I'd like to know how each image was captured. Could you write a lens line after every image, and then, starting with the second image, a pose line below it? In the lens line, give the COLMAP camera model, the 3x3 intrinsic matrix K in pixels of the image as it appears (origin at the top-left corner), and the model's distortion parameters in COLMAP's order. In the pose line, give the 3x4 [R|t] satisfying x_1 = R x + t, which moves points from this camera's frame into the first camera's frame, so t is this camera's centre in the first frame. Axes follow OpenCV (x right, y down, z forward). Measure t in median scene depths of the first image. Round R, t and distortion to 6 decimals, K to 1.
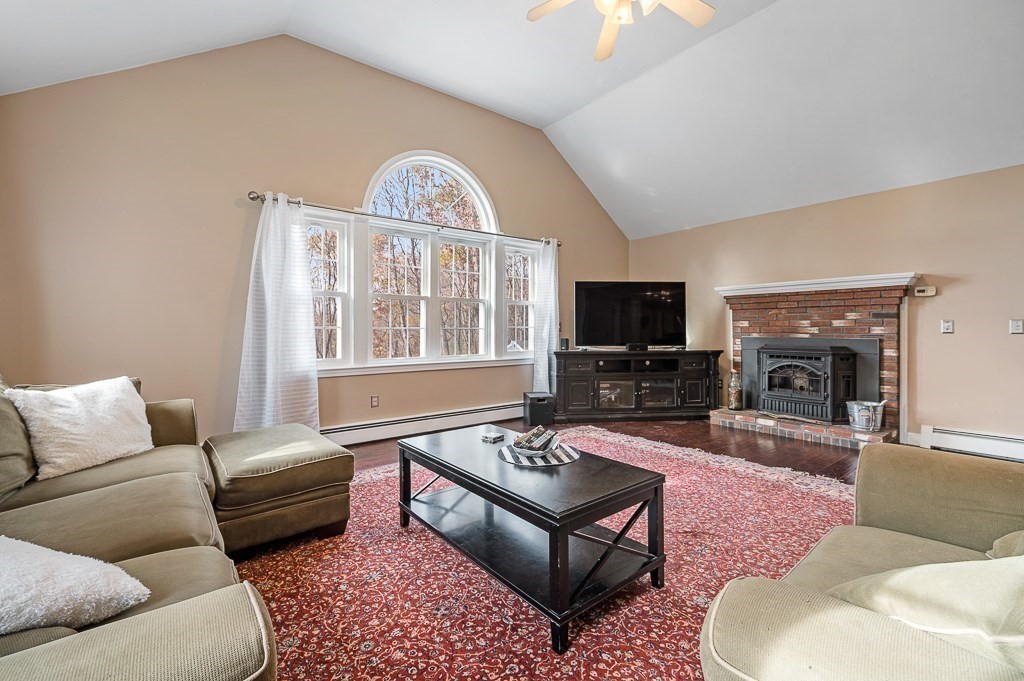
lens RADIAL K [[428.6, 0, 511.1], [0, 428.6, 329.3], [0, 0, 1]] dist [-0.000432, -0.000034]
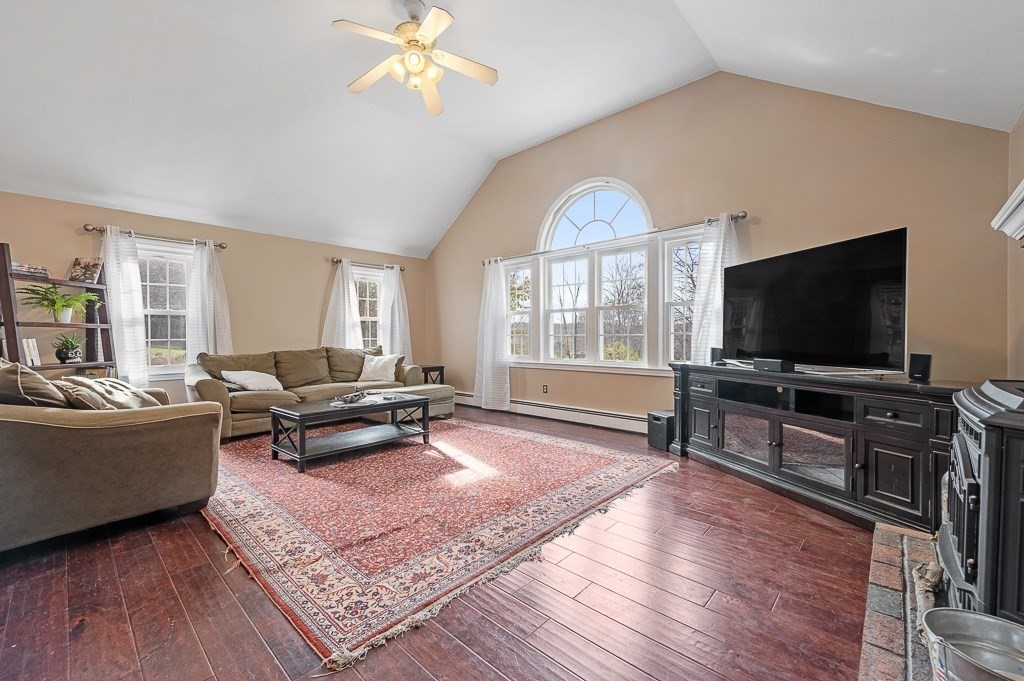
lens RADIAL K [[417.9, 0, 512.0], [0, 417.9, 340.5], [0, 0, 1]] dist [0.001737, 0.000134]
pose [[0.171507, 0.010760, -0.985124, 1.077223], [0.003595, 0.999927, 0.011547, -0.001154], [0.985176, -0.005522, 0.171455, 0.742366]]
